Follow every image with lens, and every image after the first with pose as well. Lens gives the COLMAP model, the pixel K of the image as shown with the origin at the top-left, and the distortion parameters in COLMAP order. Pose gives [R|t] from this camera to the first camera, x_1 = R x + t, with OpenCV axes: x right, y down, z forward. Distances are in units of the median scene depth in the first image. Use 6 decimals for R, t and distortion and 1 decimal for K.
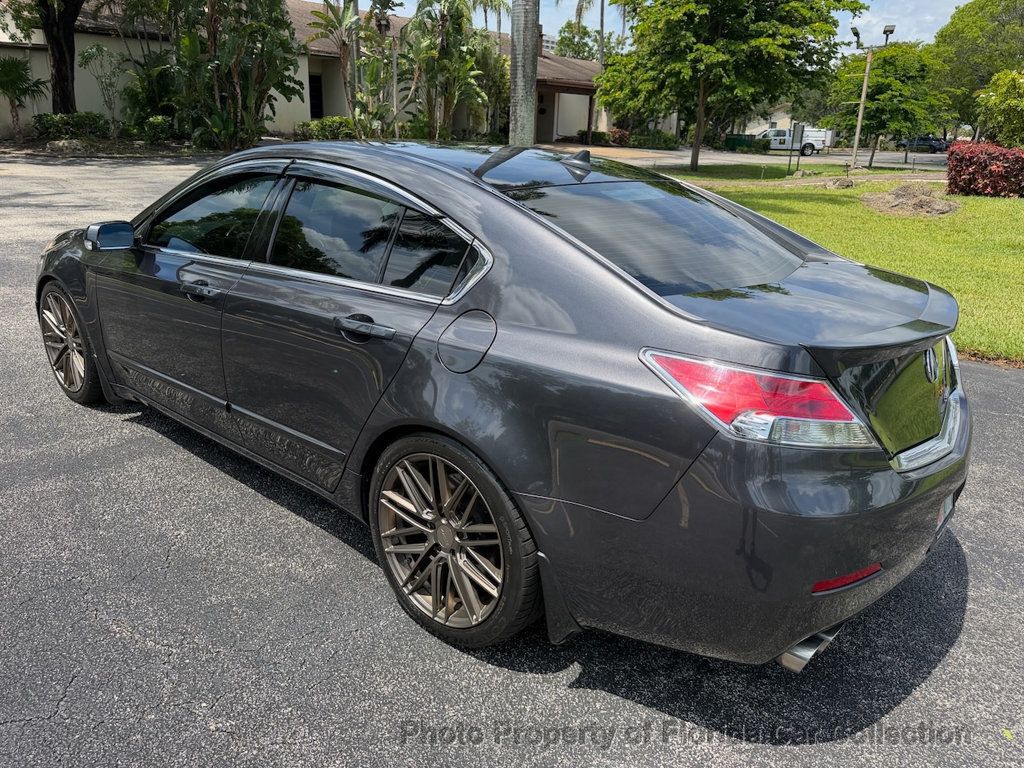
lens RADIAL K [[718.0, 0, 522.7], [0, 718.0, 387.2], [0, 0, 1]] dist [0.023556, -0.005118]
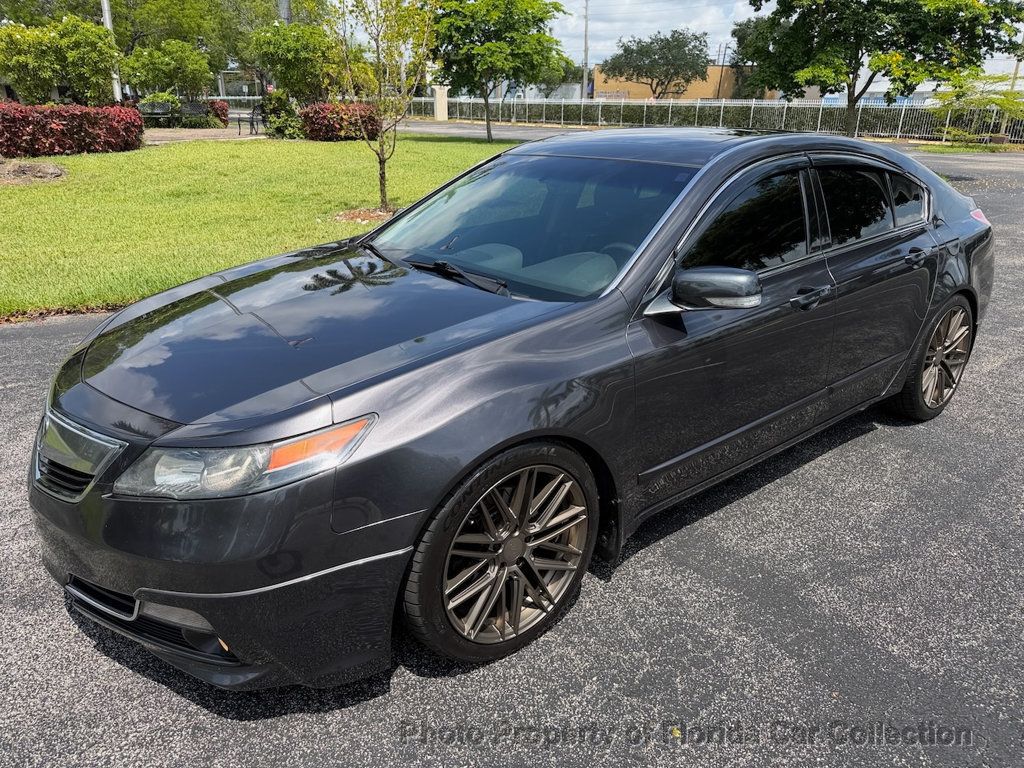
lens RADIAL K [[715.1, 0, 515.9], [0, 715.1, 390.6], [0, 0, 1]] dist [0.009429, -0.009747]
pose [[0.194207, -0.394136, 0.898298, -0.163595], [0.331463, 0.888239, 0.318062, -0.051872], [-0.923264, 0.235983, 0.303144, 0.125974]]
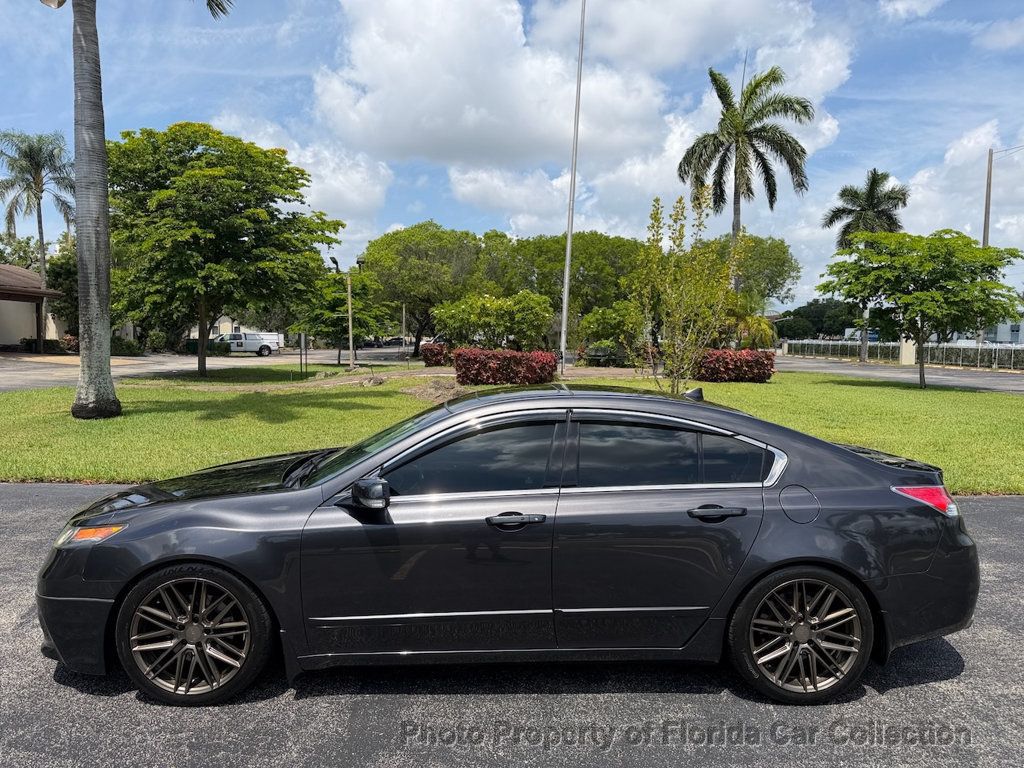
lens RADIAL K [[715.1, 0, 515.9], [0, 715.1, 390.6], [0, 0, 1]] dist [0.009429, -0.009747]
pose [[0.738057, -0.070810, 0.671013, -0.139001], [0.240344, 0.956838, -0.163386, -0.016835], [-0.630481, 0.281863, 0.723220, 0.010238]]
